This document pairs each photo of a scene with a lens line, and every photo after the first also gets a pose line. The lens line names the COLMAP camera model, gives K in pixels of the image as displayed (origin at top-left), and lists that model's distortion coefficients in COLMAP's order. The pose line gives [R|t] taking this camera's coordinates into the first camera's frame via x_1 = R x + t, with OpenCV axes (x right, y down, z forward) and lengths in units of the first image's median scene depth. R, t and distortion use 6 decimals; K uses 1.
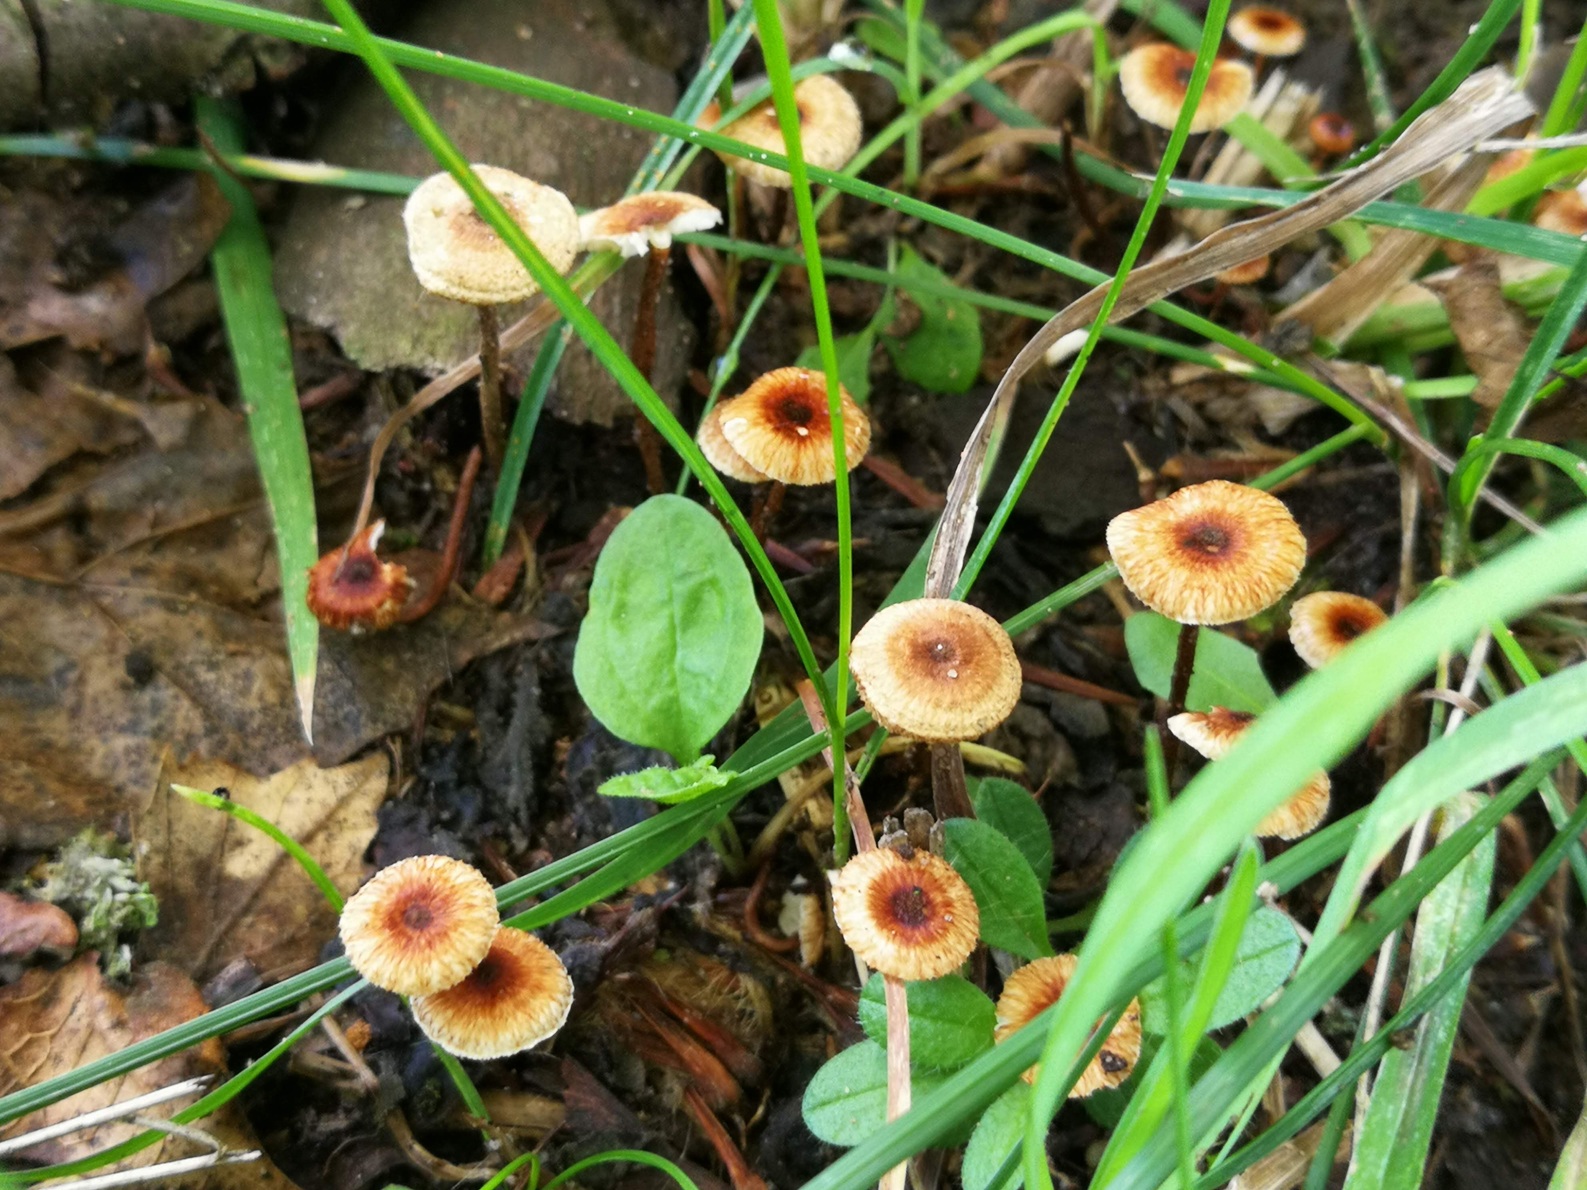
lens RADIAL K [[2749.7, 0, 793.5], [0, 2749.7, 595.0], [0, 0, 1]] dist [0.128366, -1.537003]
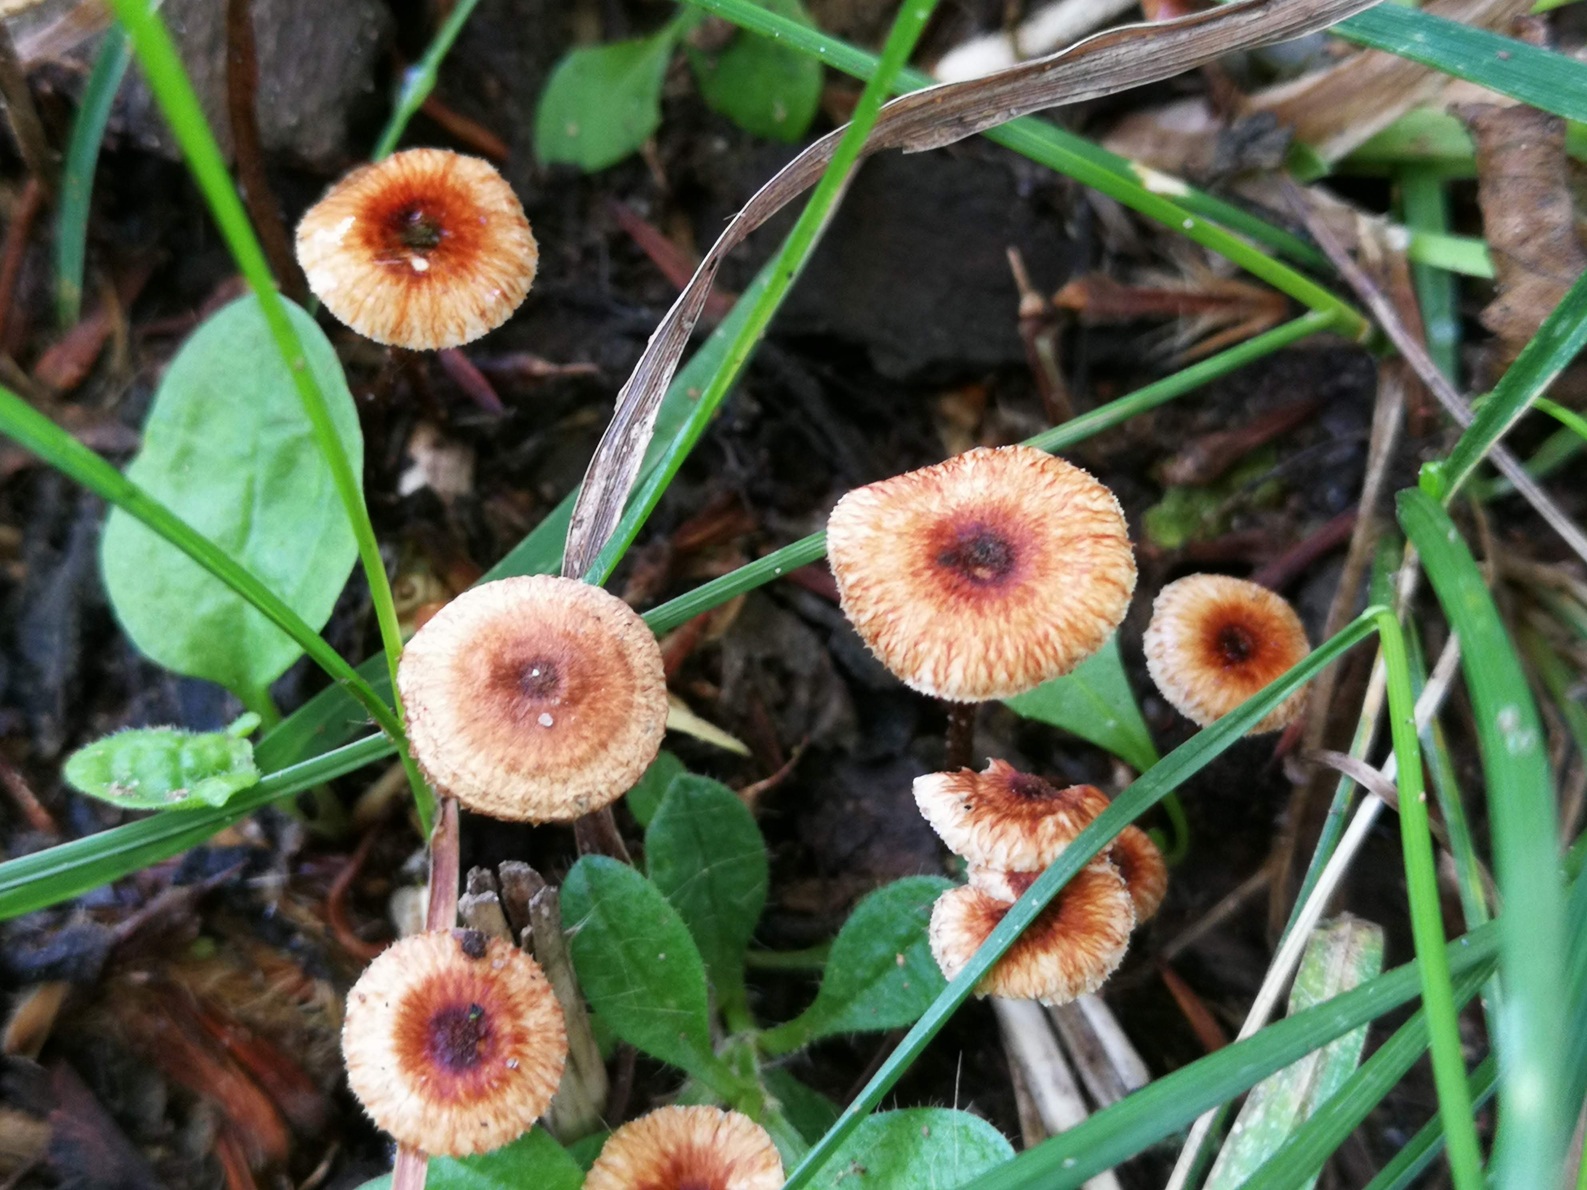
lens RADIAL K [[2749.7, 0, 793.5], [0, 2749.7, 595.0], [0, 0, 1]] dist [0.128366, -1.537003]
pose [[0.989430, 0.132062, -0.059902, 0.142008], [-0.115511, 0.967489, 0.224995, -0.142987], [0.087668, -0.215697, 0.972517, 0.368716]]
